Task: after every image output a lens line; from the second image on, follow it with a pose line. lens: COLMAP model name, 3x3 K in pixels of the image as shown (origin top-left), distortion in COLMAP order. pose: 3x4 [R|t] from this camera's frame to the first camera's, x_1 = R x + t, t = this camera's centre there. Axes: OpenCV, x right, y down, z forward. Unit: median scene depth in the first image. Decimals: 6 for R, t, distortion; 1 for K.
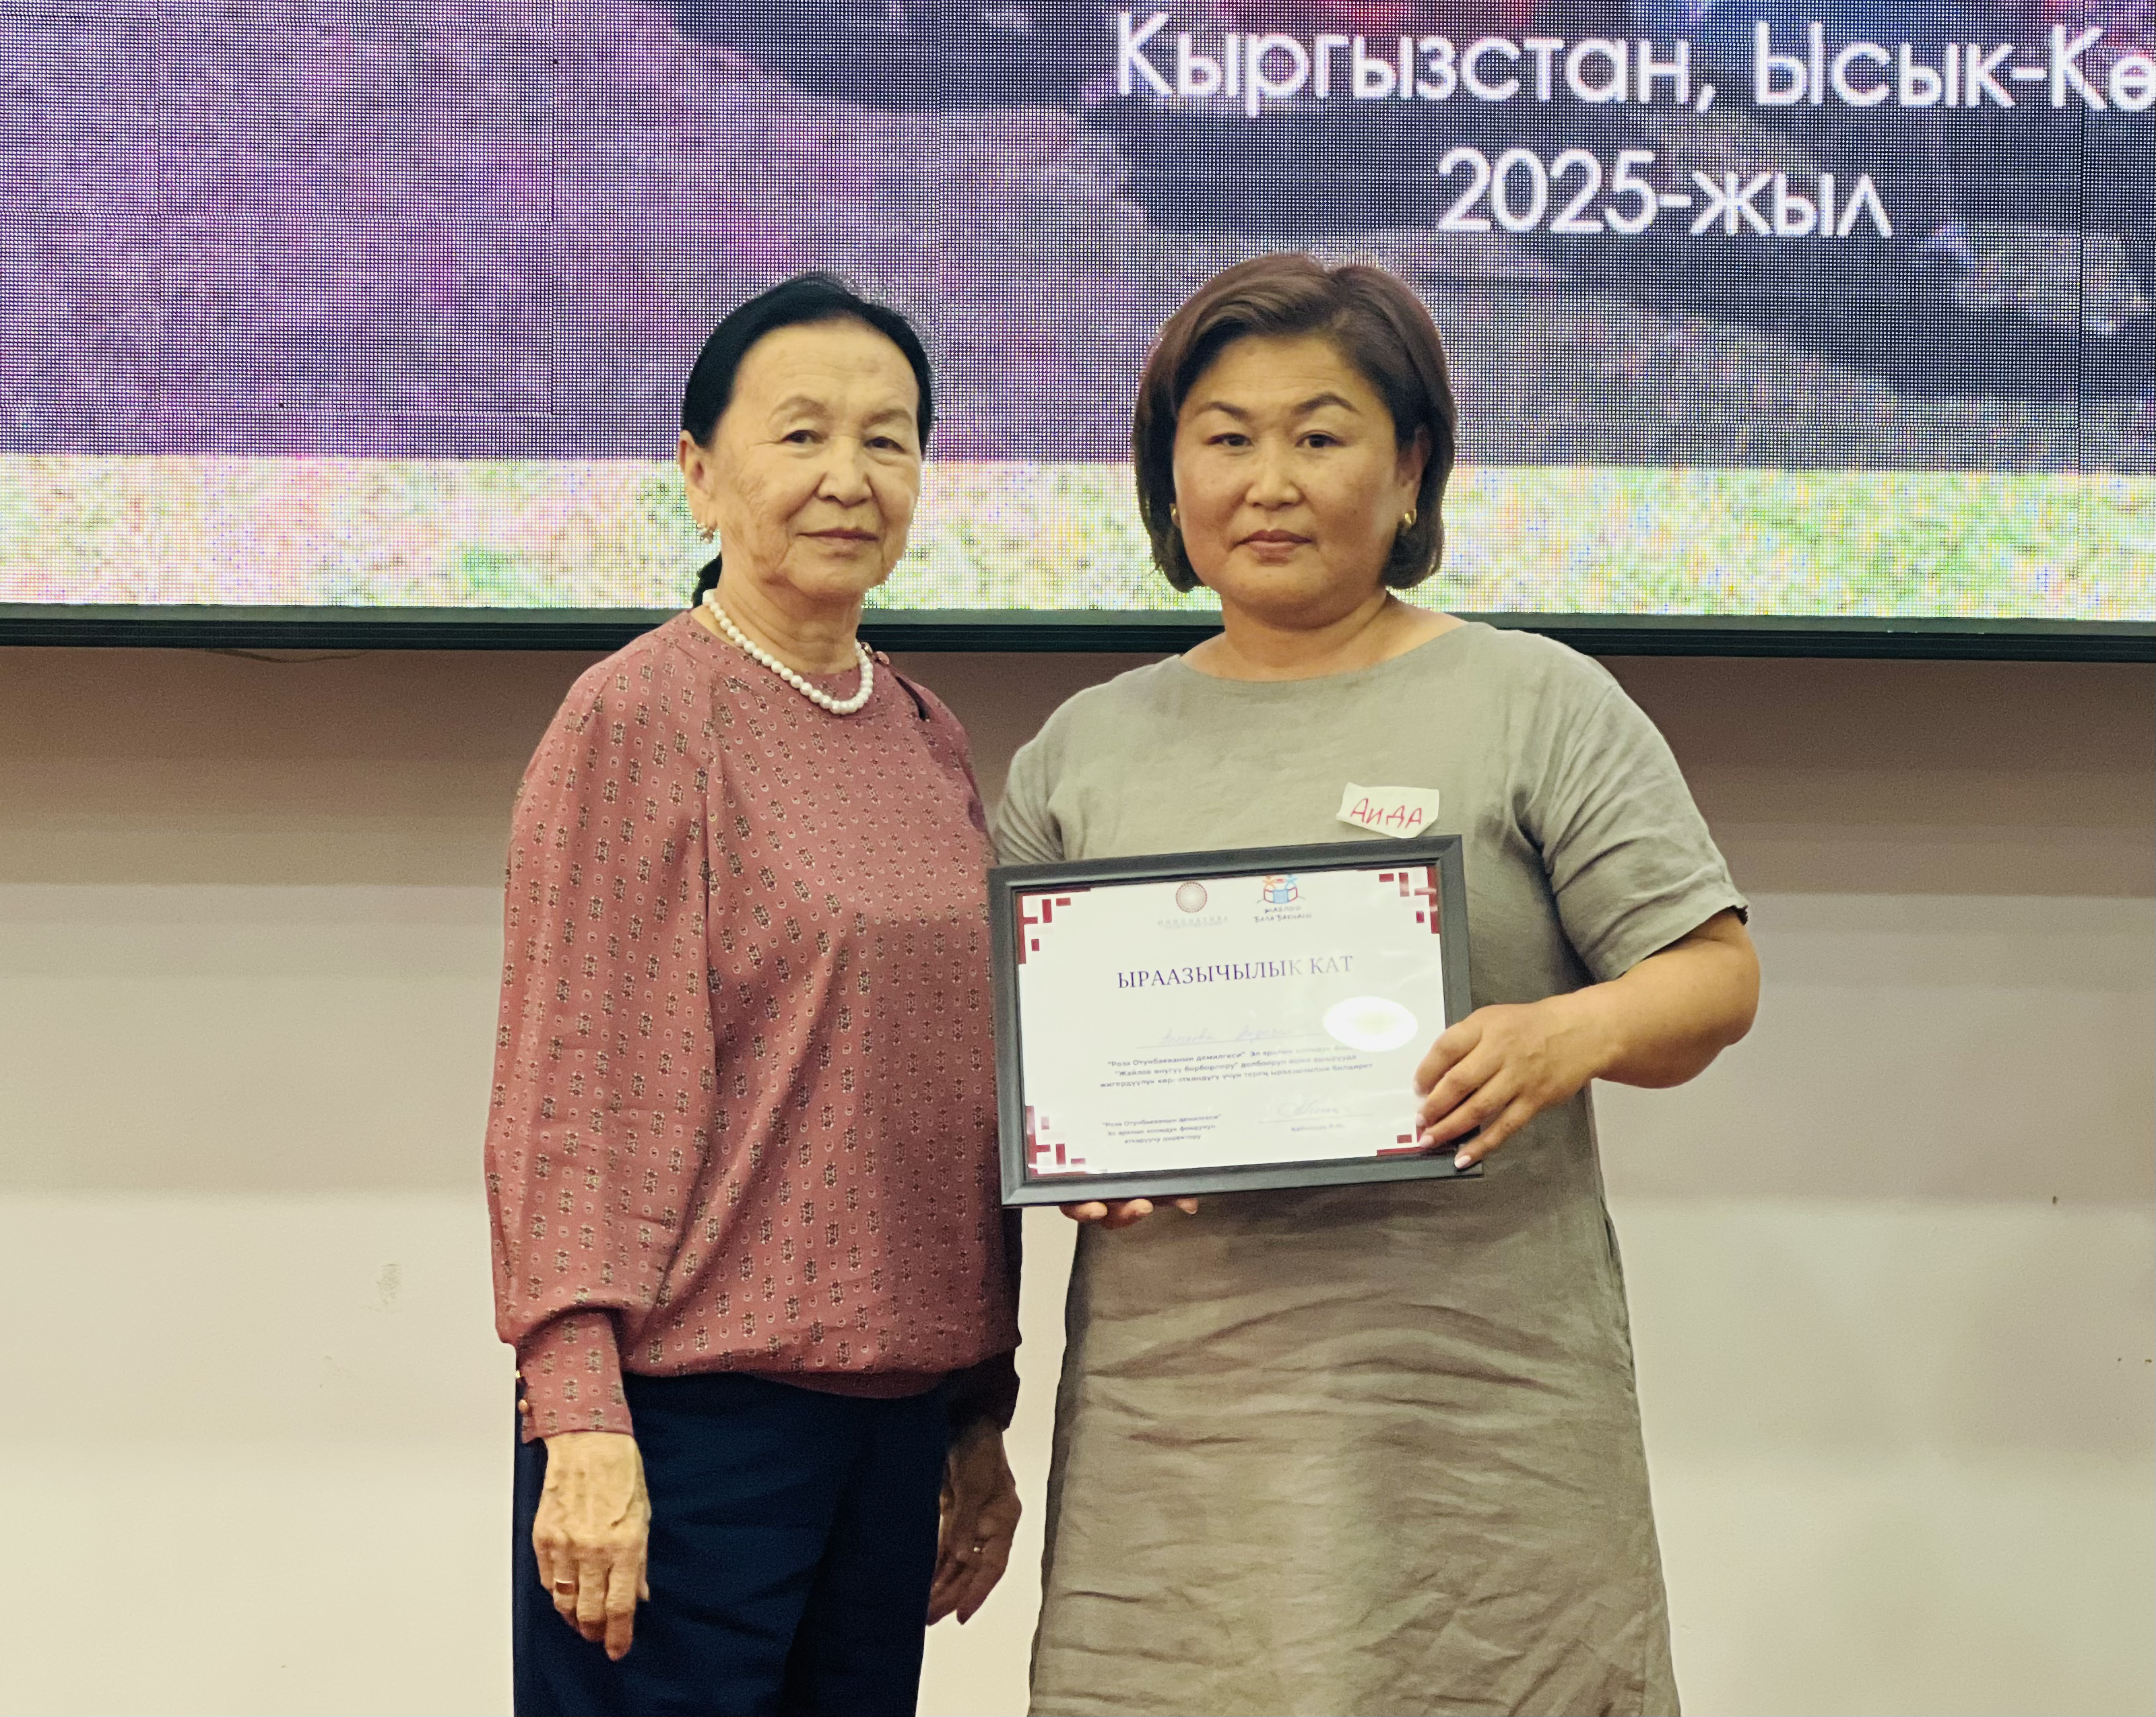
lens RADIAL K [[6905.2, 0, 1076.4], [0, 6905.2, 756.7], [0, 0, 1]] dist [-0.370364, 9.724173]
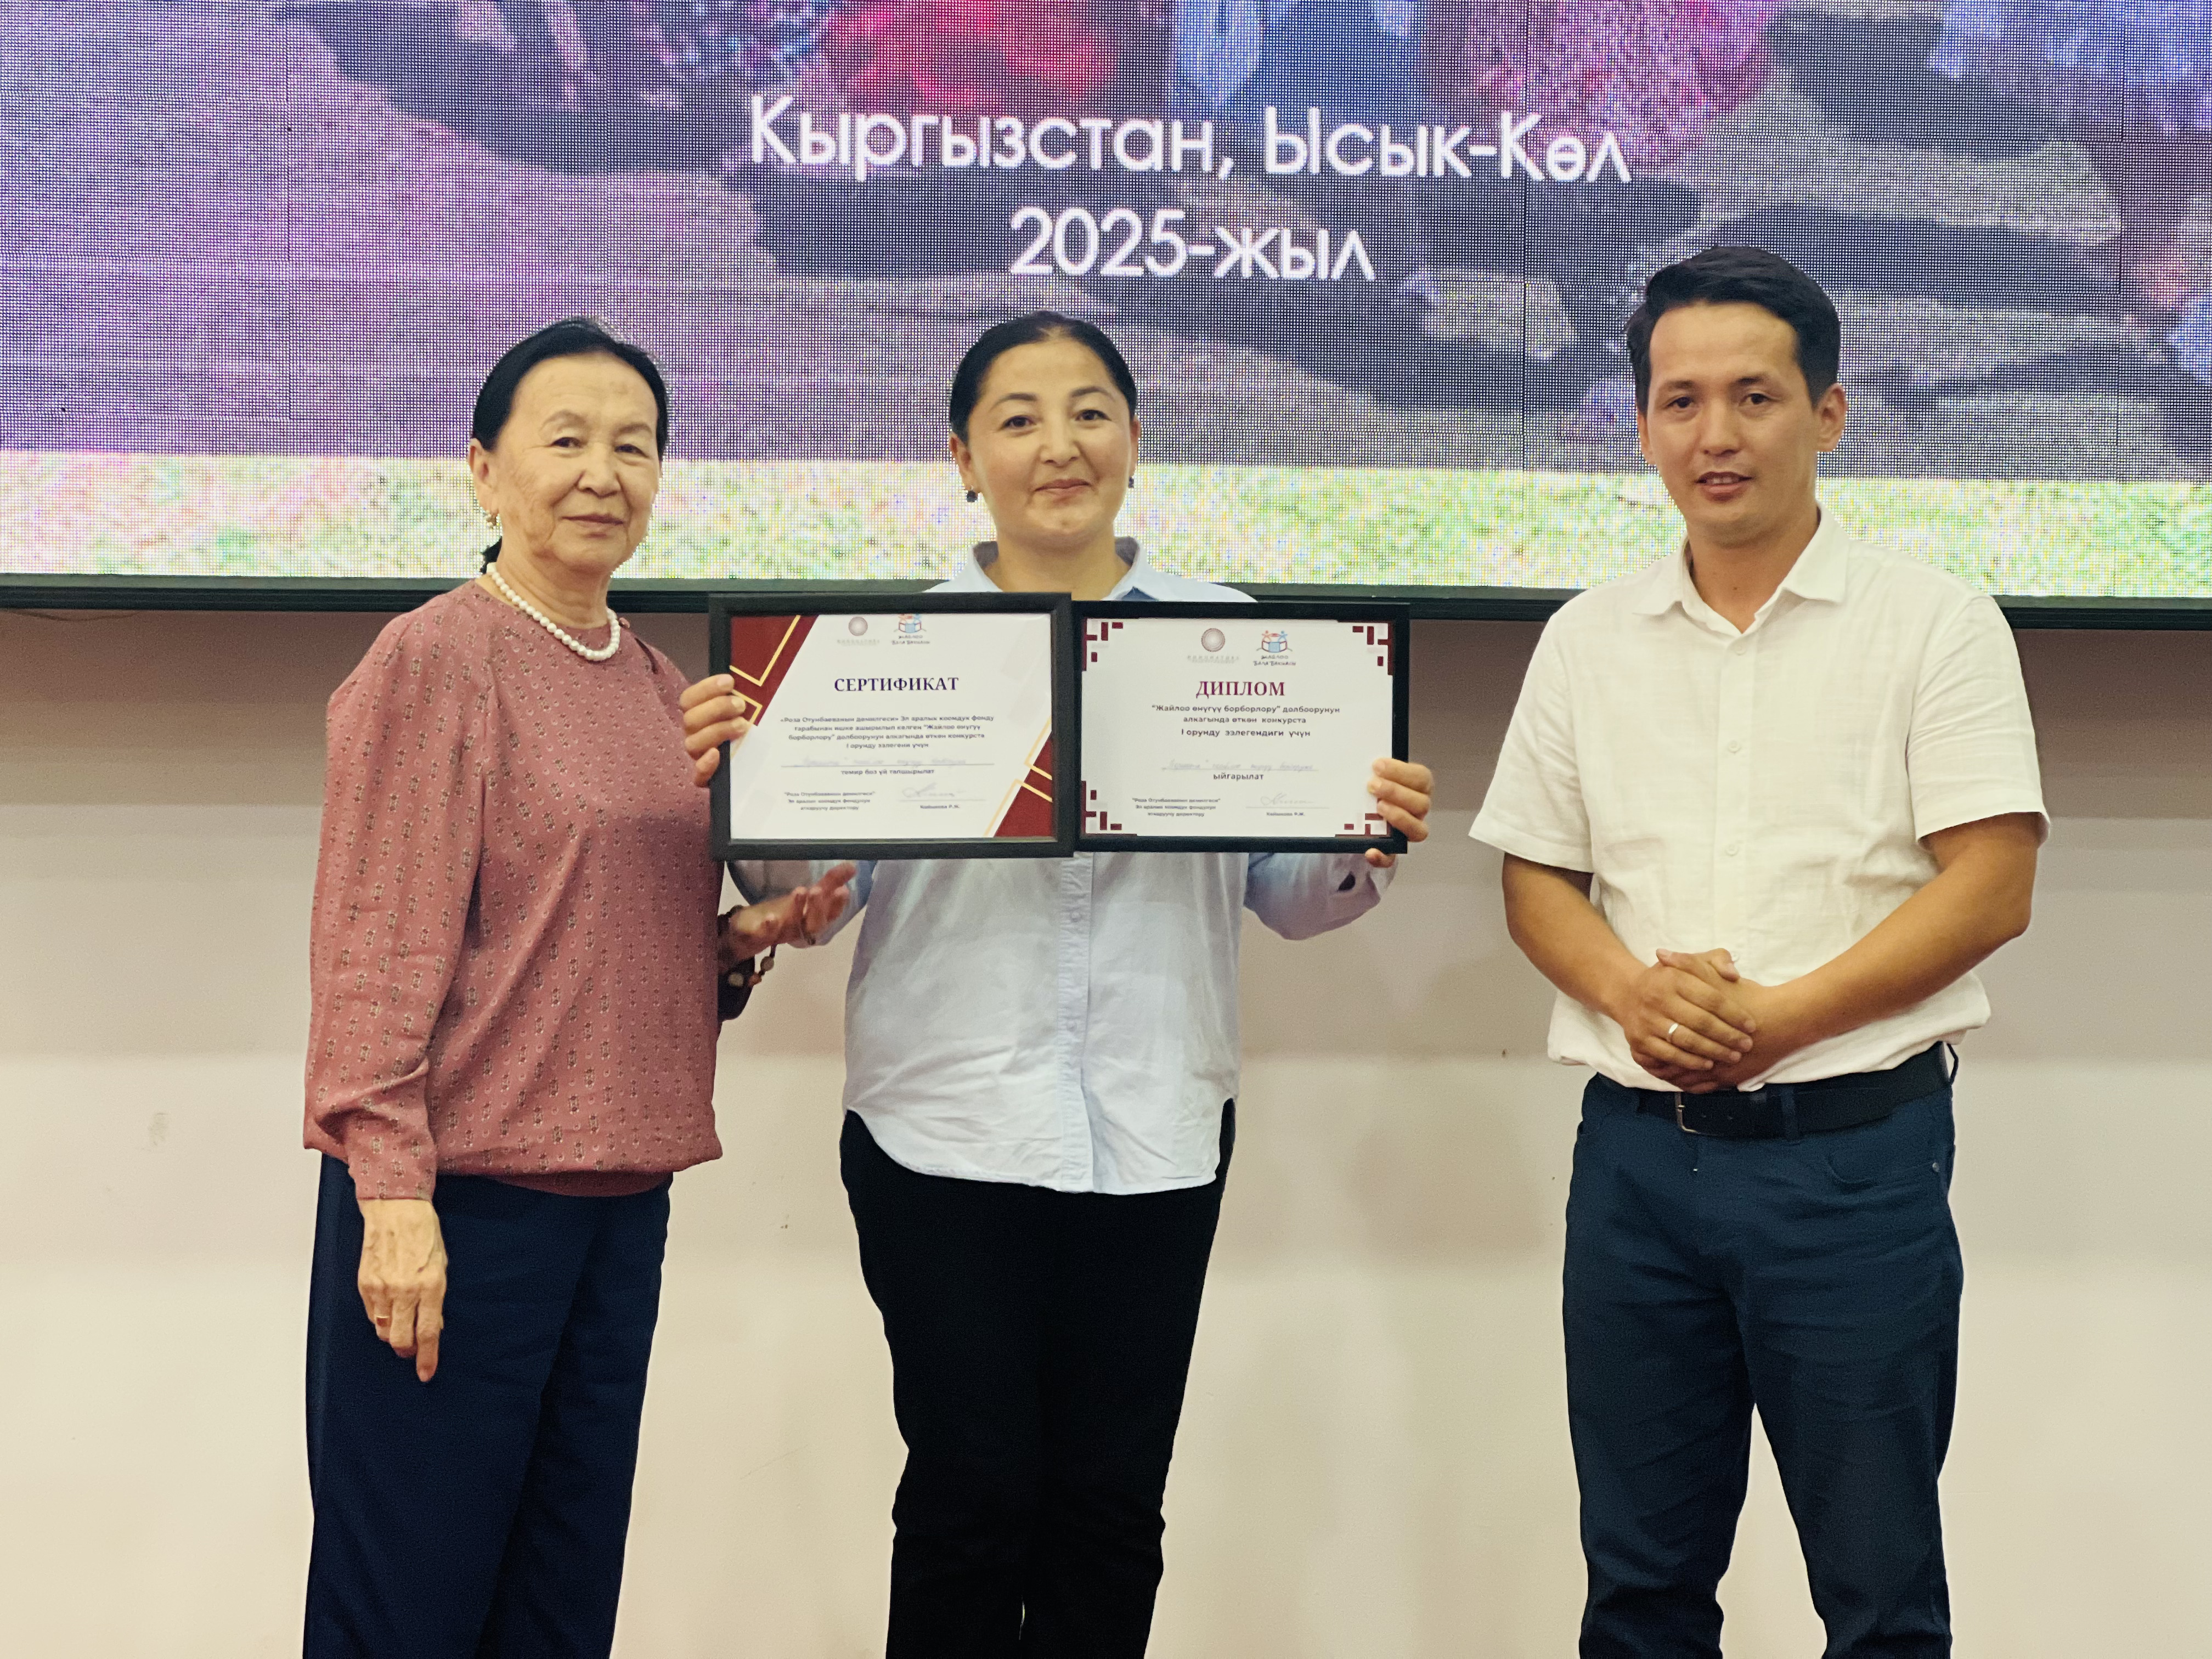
lens RADIAL K [[6213.2, 0, 1106.0], [0, 6213.2, 829.5], [0, 0, 1]] dist [-0.146002, 7.667083]
pose [[0.996830, -0.002586, 0.079520, -0.019718], [0.001122, 0.999829, 0.018462, 0.003188], [-0.079554, -0.018314, 0.996662, -0.119452]]
